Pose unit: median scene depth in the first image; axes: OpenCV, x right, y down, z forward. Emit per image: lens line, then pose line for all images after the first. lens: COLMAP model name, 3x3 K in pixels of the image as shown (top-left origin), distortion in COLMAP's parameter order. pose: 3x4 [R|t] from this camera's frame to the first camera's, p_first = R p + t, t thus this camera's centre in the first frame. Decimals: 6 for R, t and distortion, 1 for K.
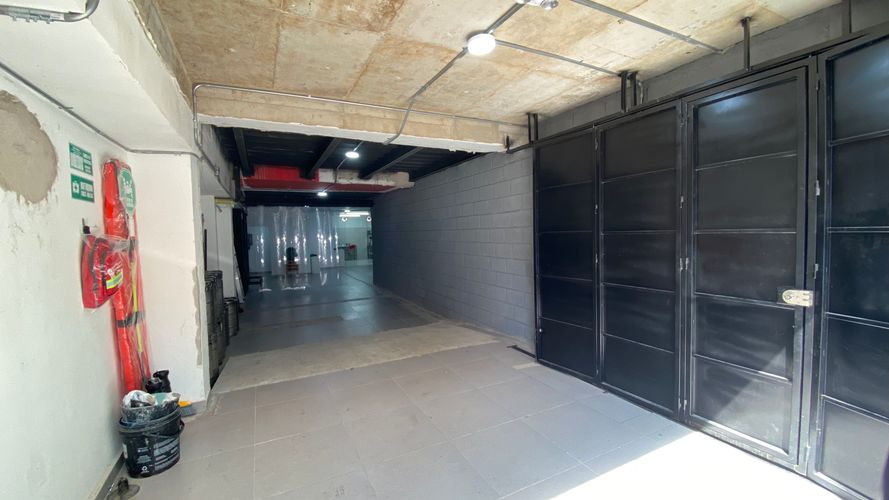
lens RADIAL K [[378.2, 0, 478.1], [0, 378.2, 250.1], [0, 0, 1]] dist [0.015824, -0.000015]
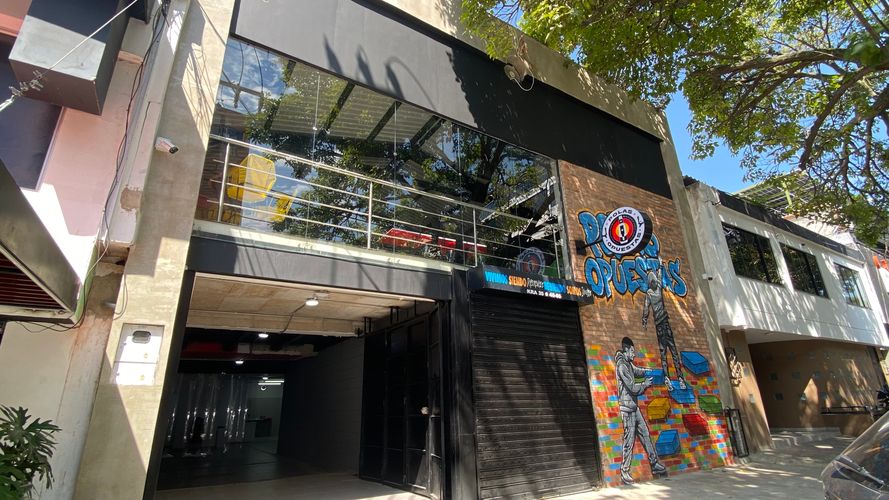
lens RADIAL K [[427.0, 0, 444.5], [0, 427.0, 250.0], [0, 0, 1]] dist [0.000399, 0.000031]
pose [[0.999282, 0.007629, 0.037122, 0.205773], [0.007273, 0.922713, -0.385420, 0.054384], [-0.037194, 0.385413, 0.921994, -0.451035]]
